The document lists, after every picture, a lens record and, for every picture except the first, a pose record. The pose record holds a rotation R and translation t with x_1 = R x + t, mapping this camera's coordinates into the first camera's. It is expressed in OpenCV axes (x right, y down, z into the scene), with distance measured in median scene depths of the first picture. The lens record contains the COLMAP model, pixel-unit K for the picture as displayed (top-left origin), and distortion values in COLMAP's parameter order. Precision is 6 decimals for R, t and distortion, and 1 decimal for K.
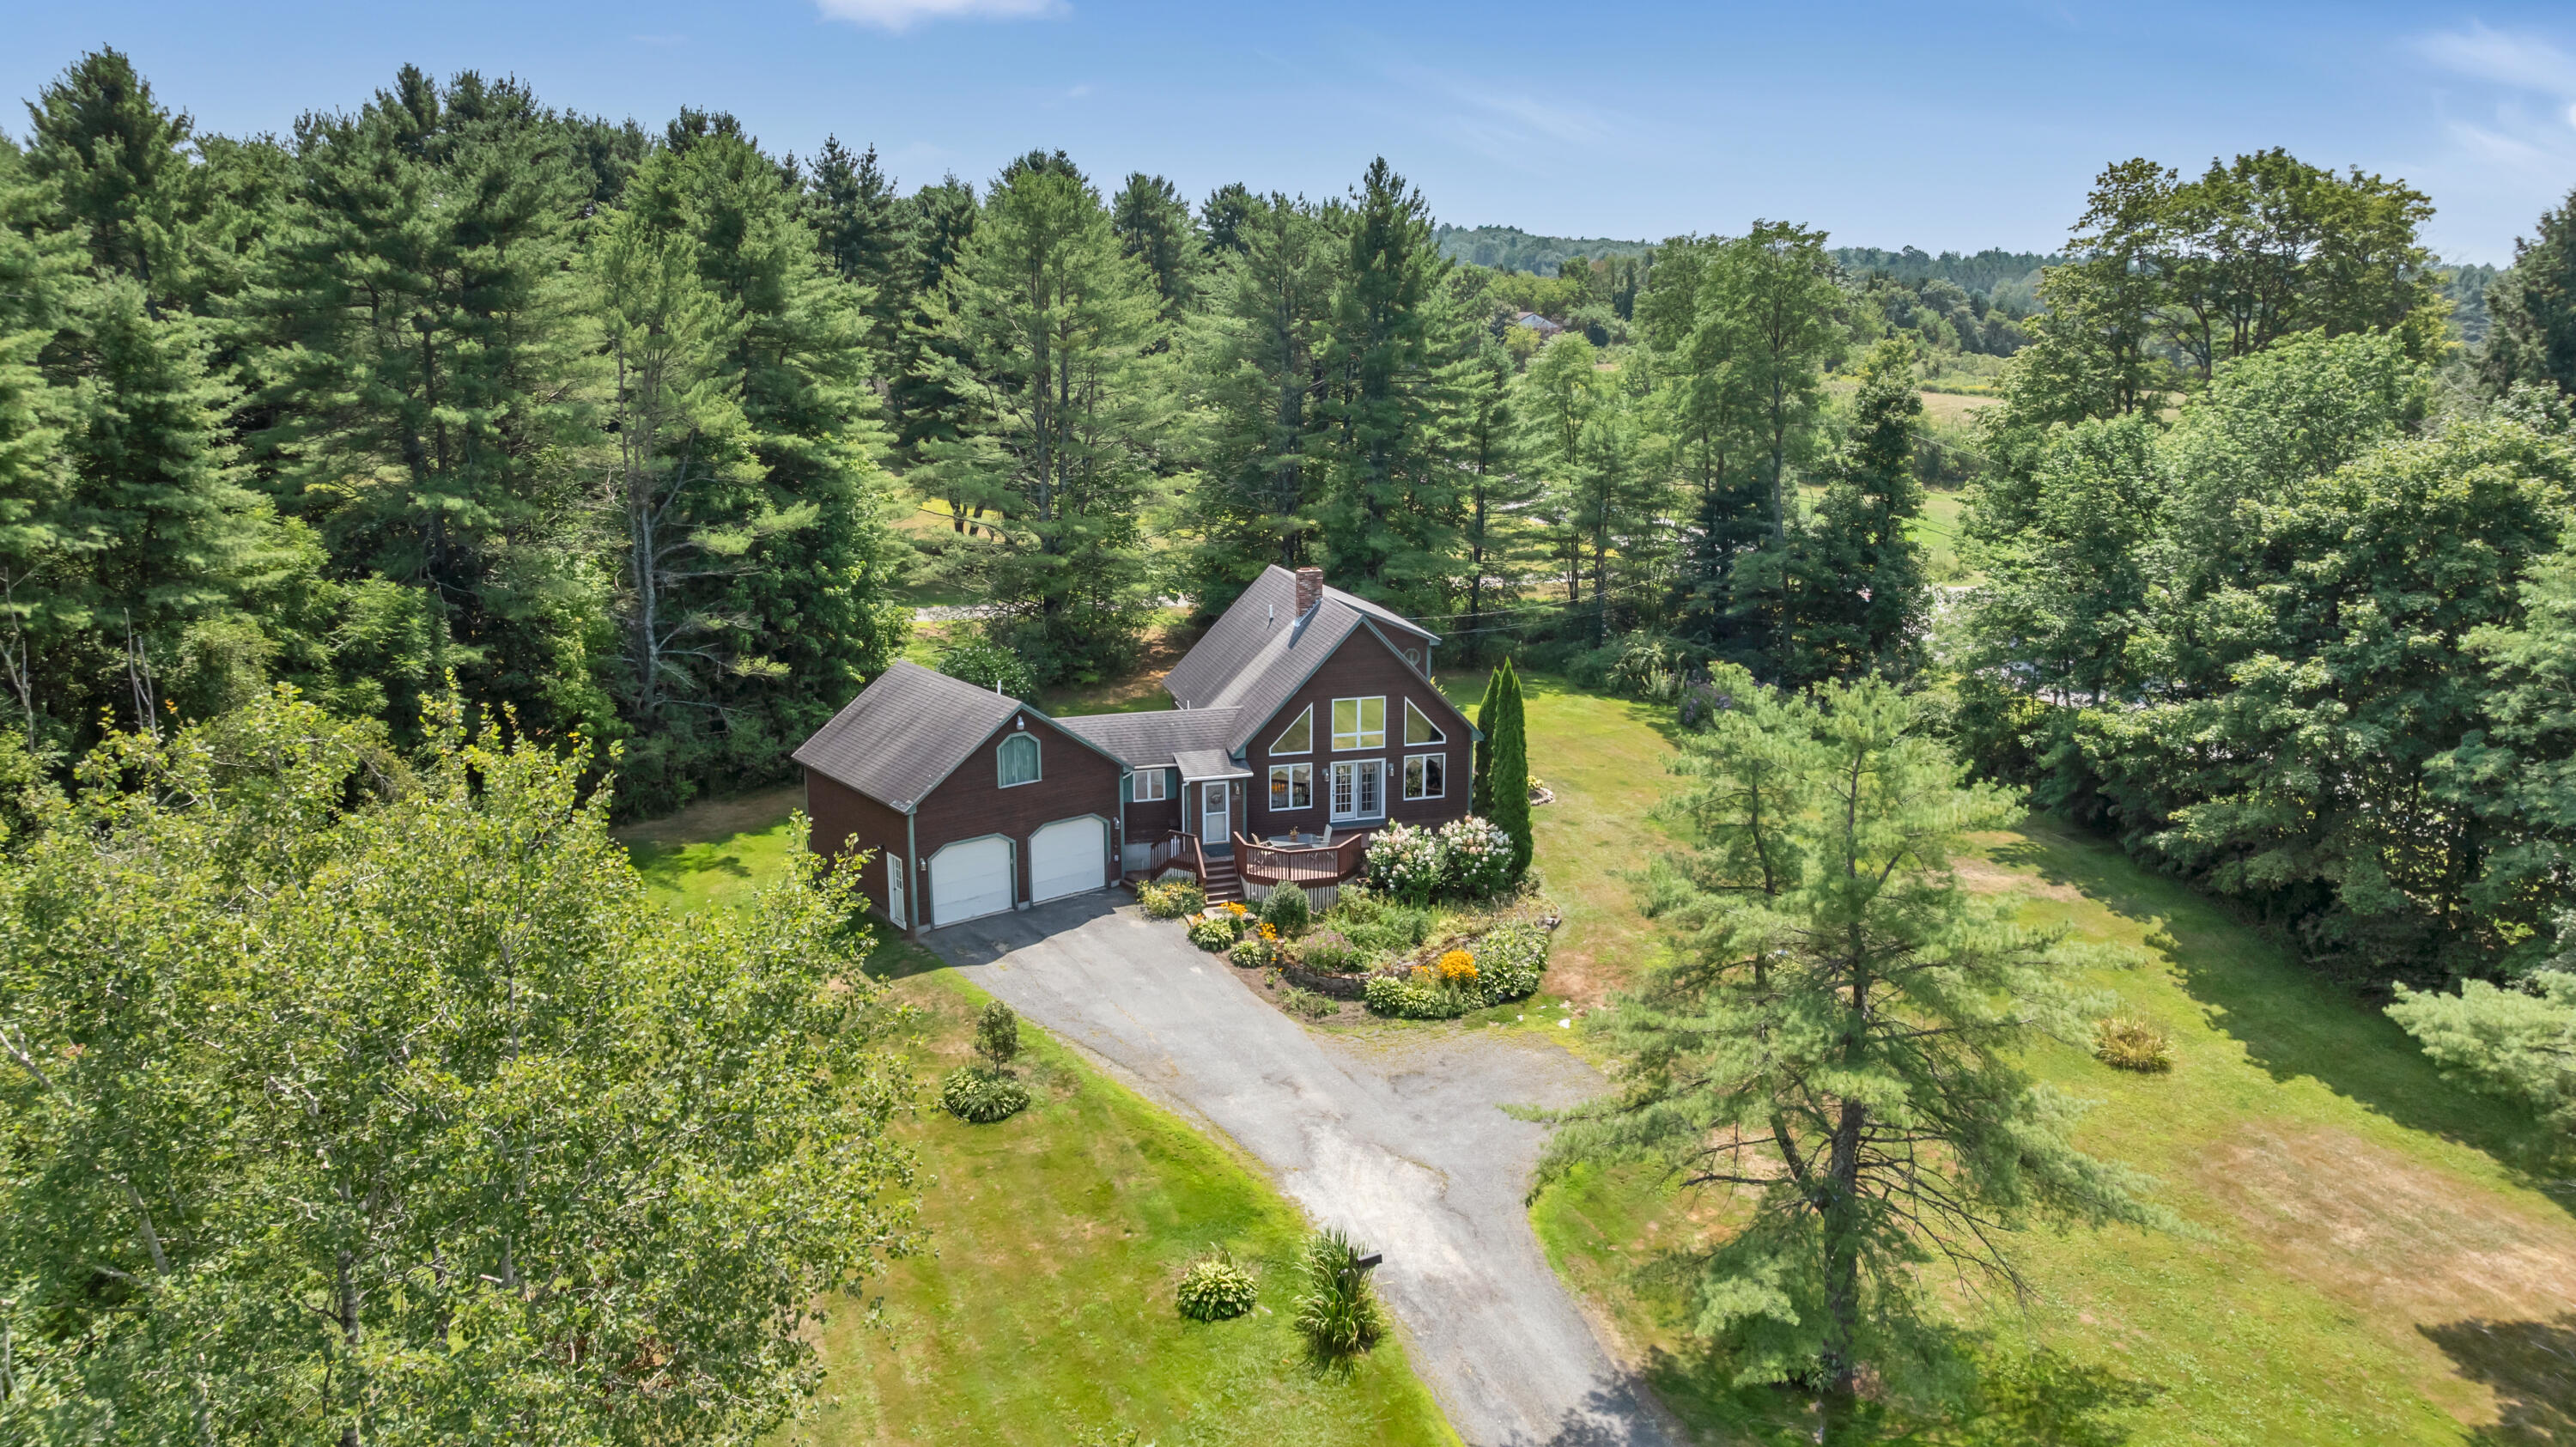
lens RADIAL K [[1836.7, 0, 1288.0], [0, 1836.7, 723.5], [0, 0, 1]] dist [-0.010662, 0.002669]
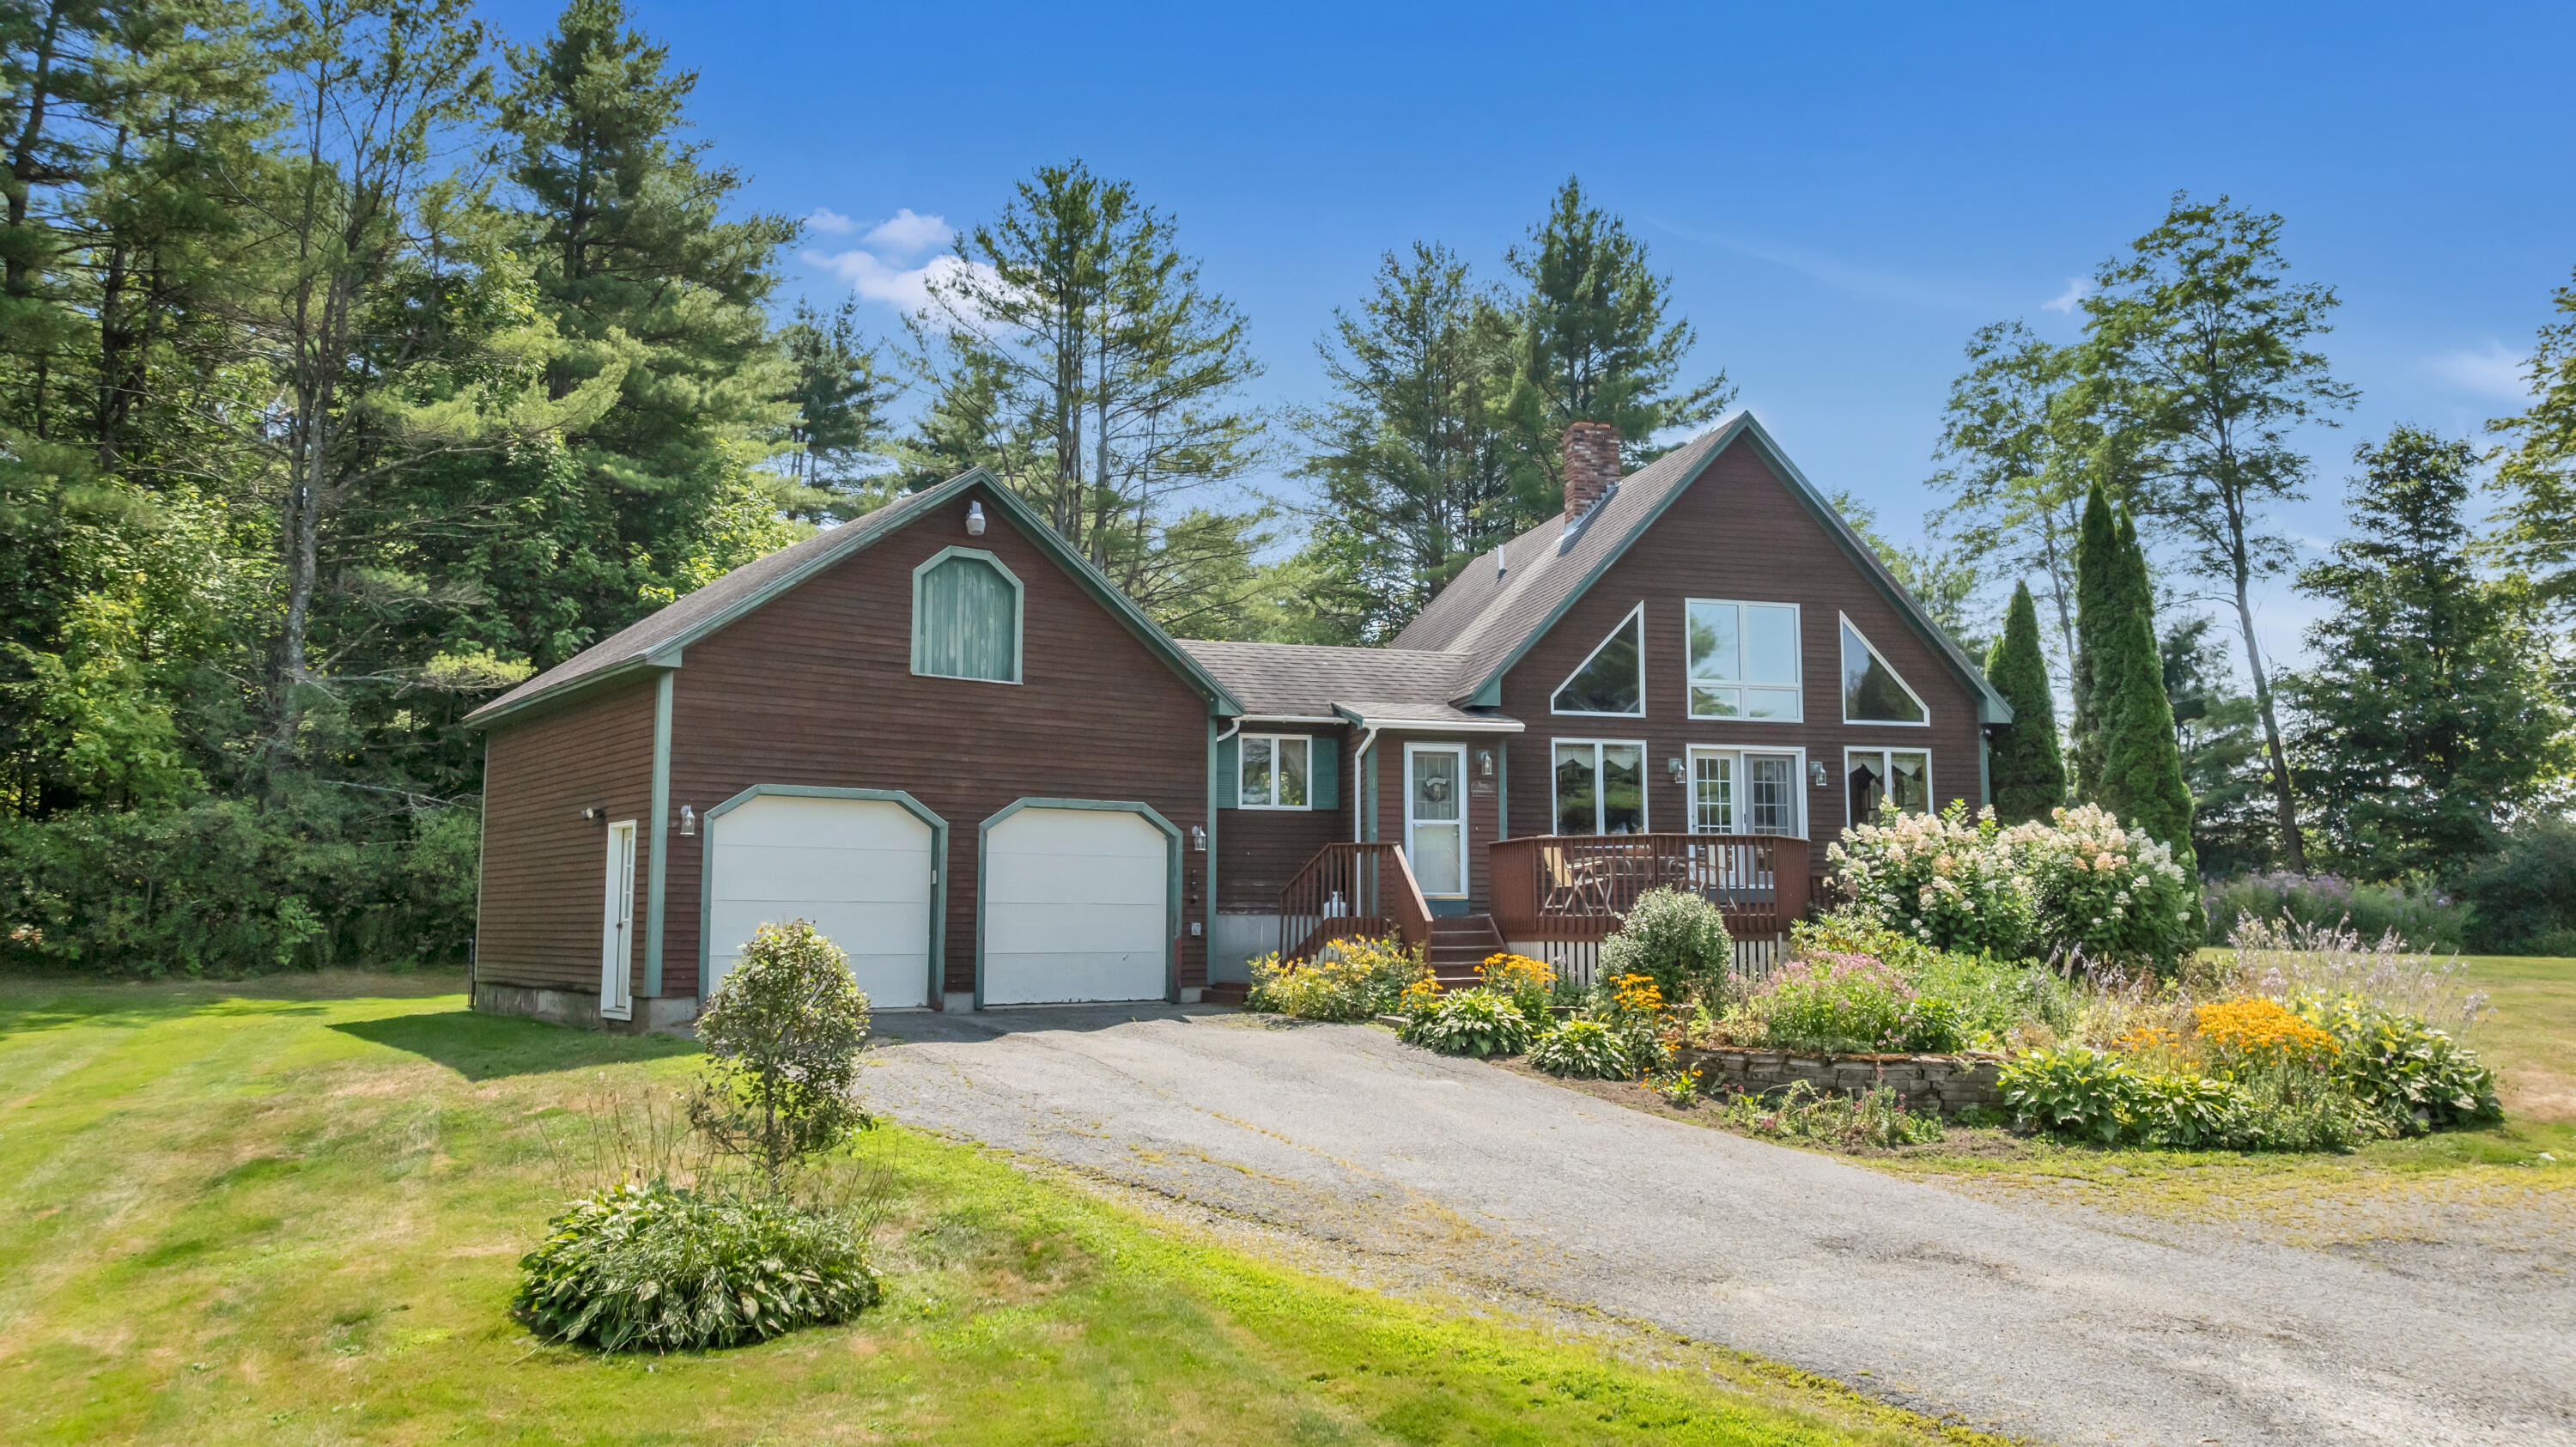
lens RADIAL K [[1837.6, 0, 1288.0], [0, 1837.6, 723.5], [0, 0, 1]] dist [-0.004624, -0.025495]
pose [[0.999913, -0.002222, -0.012999, -0.069979], [-0.002459, 0.936989, -0.349350, 0.179896], [0.012956, 0.349352, 0.936902, 0.621811]]
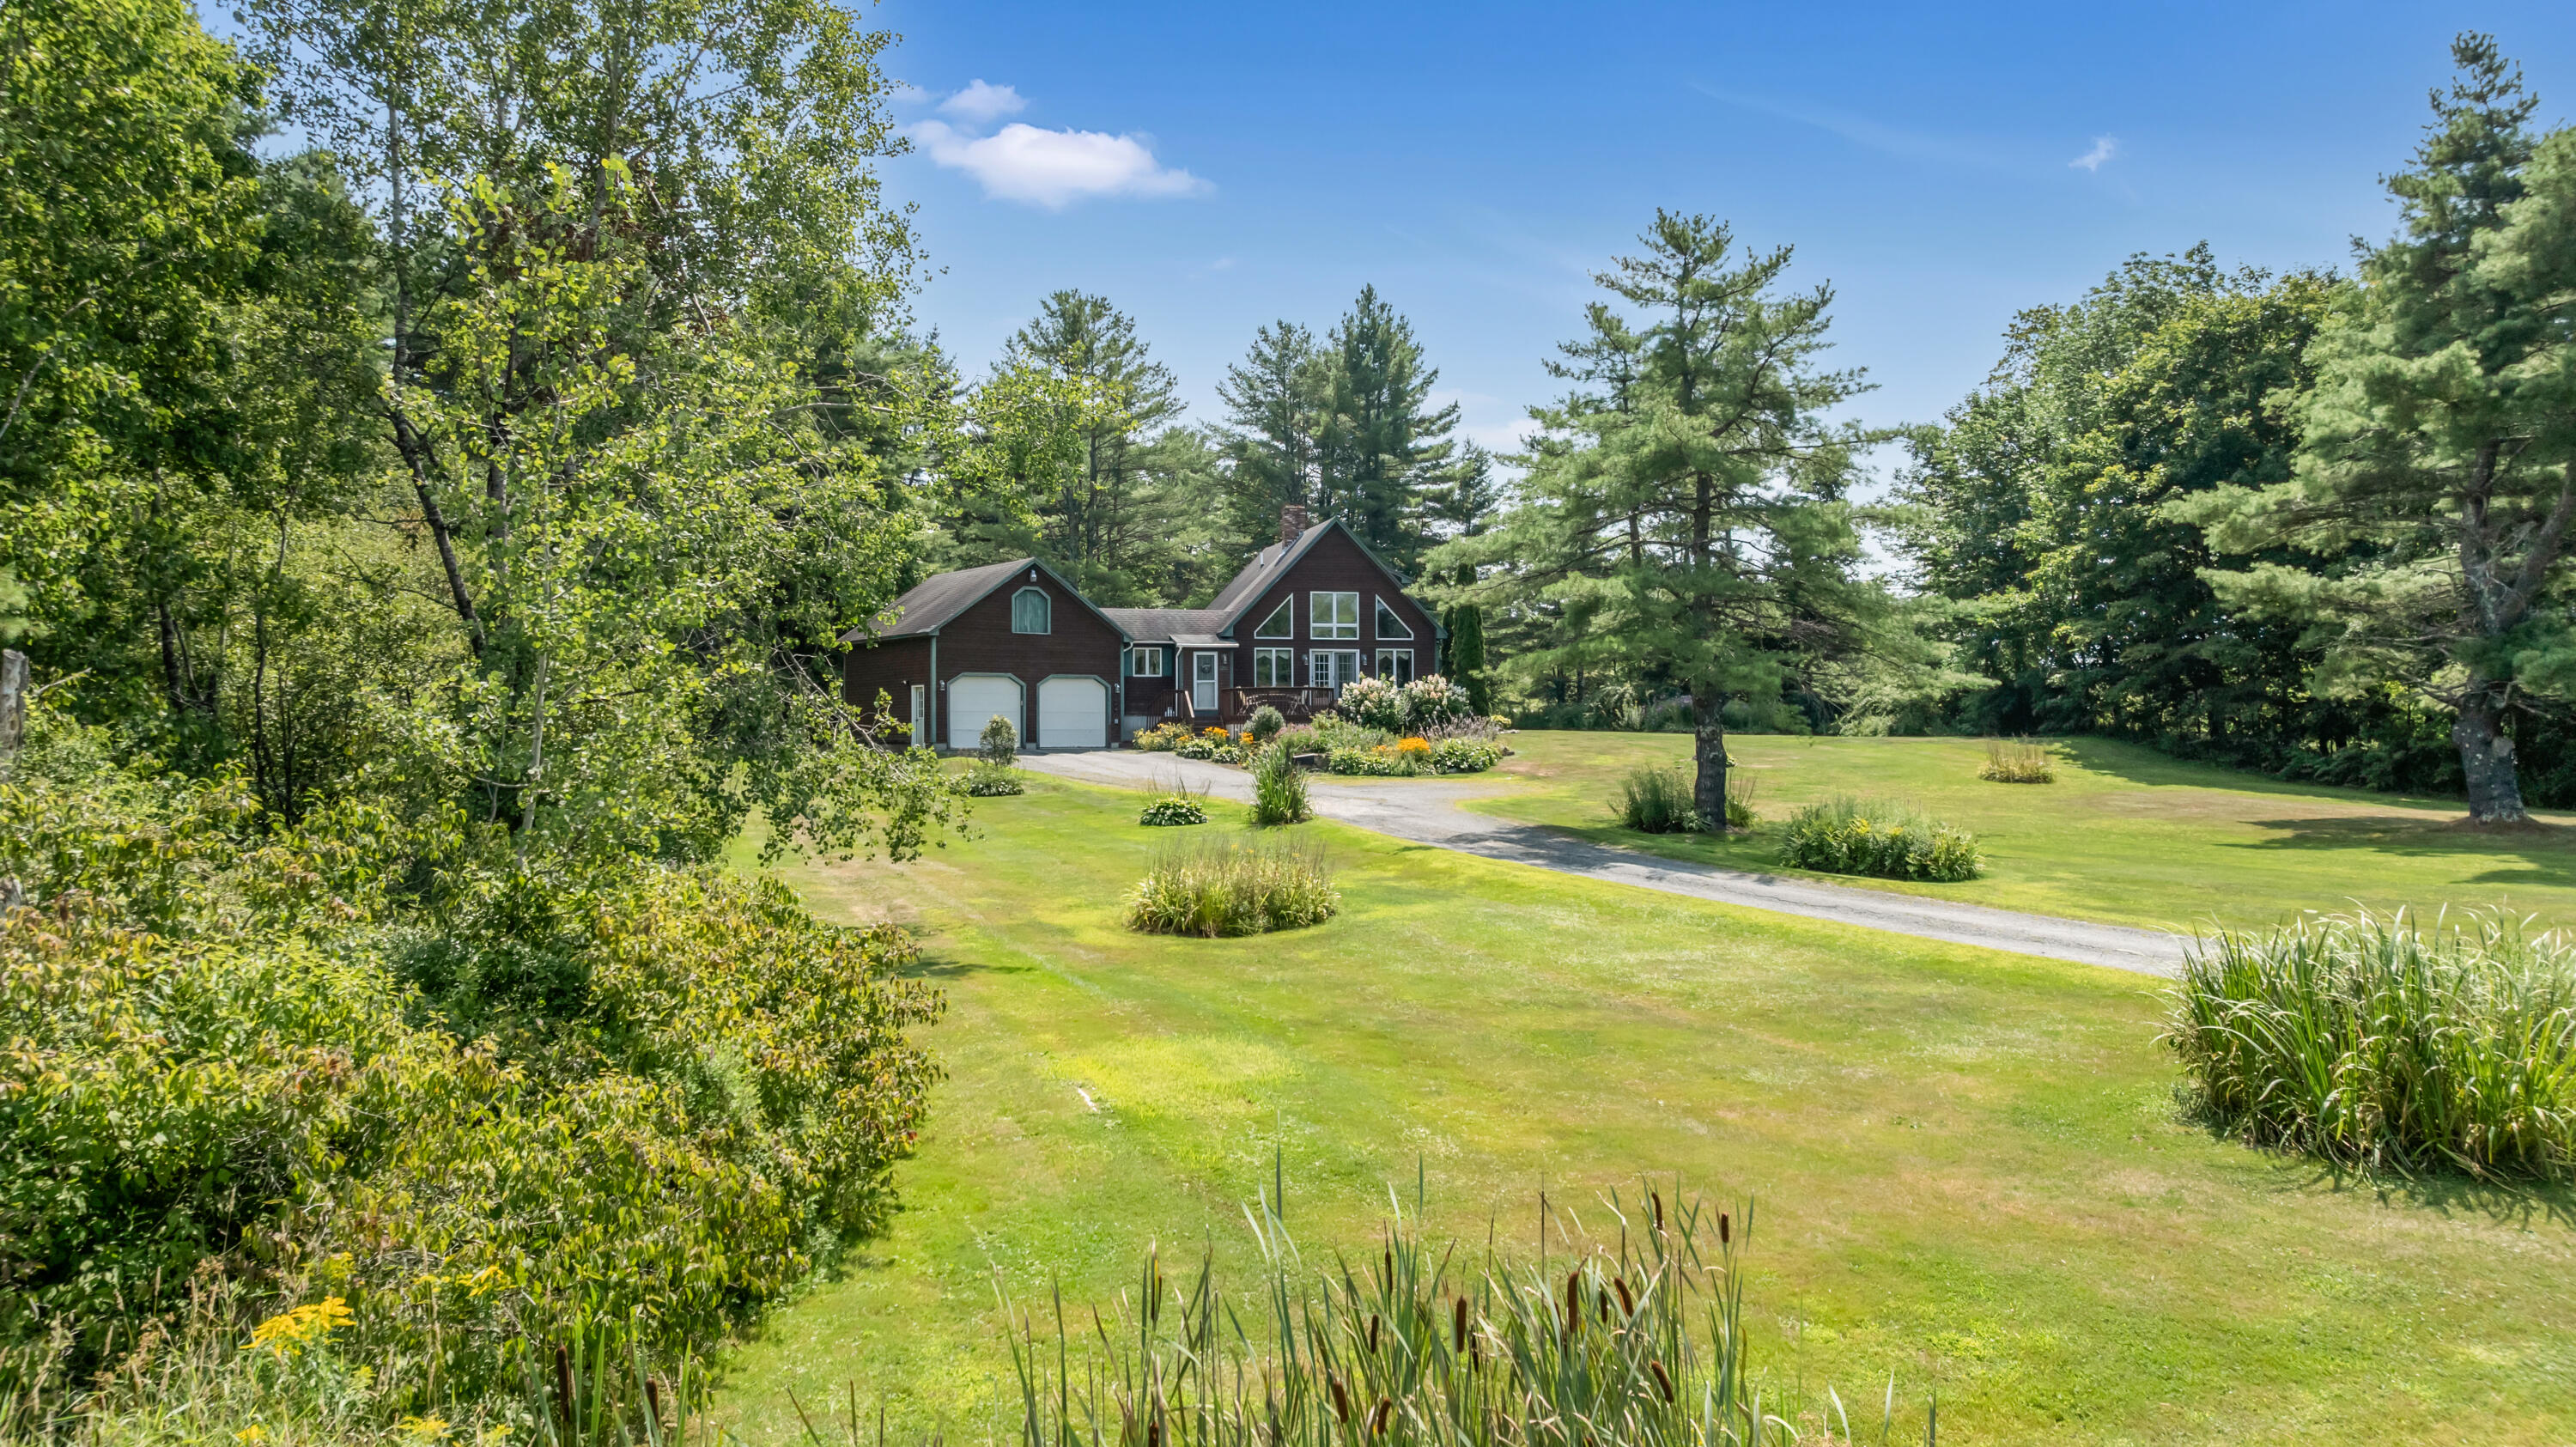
lens RADIAL K [[1836.7, 0, 1288.0], [0, 1836.7, 723.5], [0, 0, 1]] dist [-0.010662, 0.002669]
pose [[0.999542, -0.006650, -0.029519, 0.045245], [-0.001056, 0.967292, -0.253664, 0.370616], [0.030240, 0.253579, 0.966842, -0.077700]]
